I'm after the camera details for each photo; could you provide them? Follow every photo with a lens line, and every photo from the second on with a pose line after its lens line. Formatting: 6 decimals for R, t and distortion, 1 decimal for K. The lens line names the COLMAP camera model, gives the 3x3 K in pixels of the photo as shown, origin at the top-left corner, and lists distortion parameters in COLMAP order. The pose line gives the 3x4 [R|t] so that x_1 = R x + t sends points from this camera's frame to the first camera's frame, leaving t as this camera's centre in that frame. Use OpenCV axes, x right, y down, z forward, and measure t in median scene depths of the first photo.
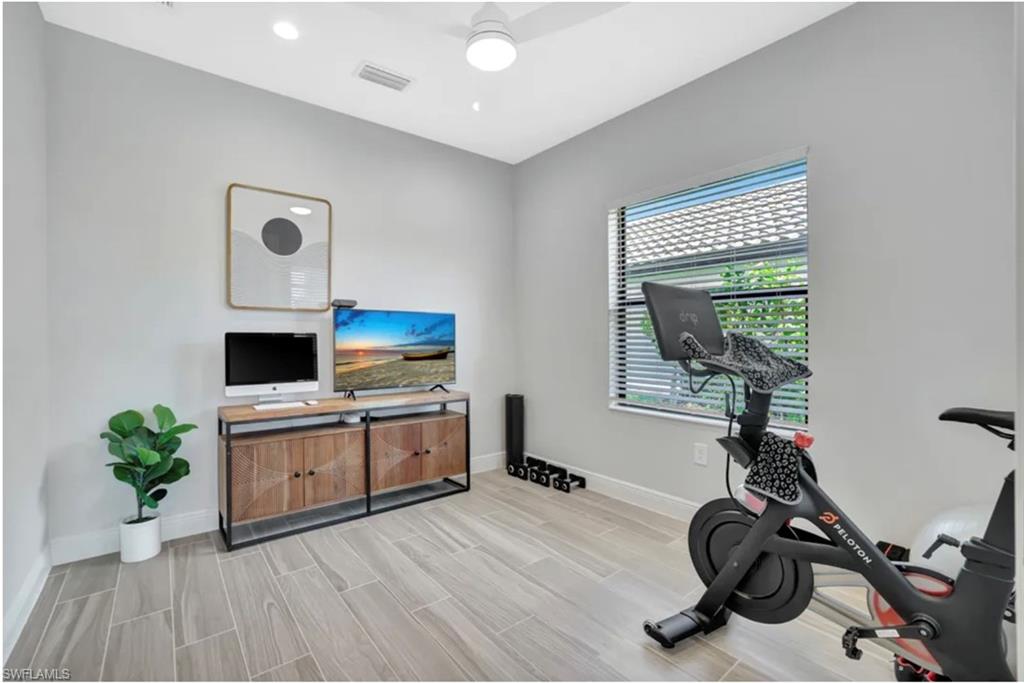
lens RADIAL K [[445.2, 0, 505.7], [0, 445.2, 337.3], [0, 0, 1]] dist [-0.022762, 0.000004]
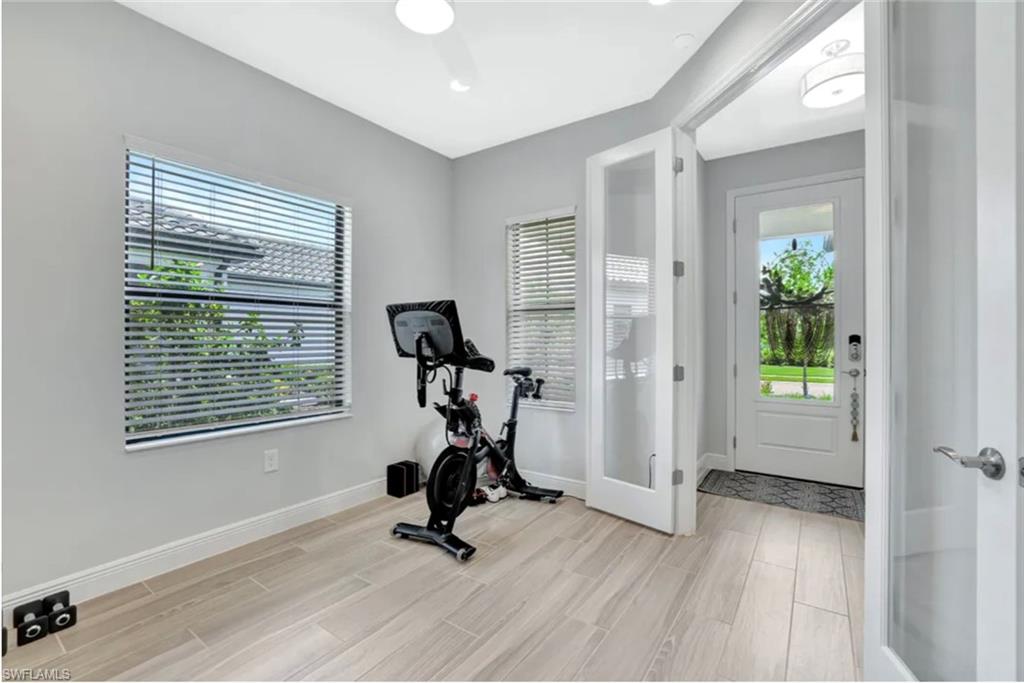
lens RADIAL K [[445.2, 0, 505.7], [0, 445.2, 337.3], [0, 0, 1]] dist [-0.022762, 0.000004]
pose [[-0.285929, 0.009003, 0.958209, -0.772535], [-0.002219, 0.999947, -0.010057, -0.001080], [-0.958248, -0.005002, -0.285894, 0.939911]]
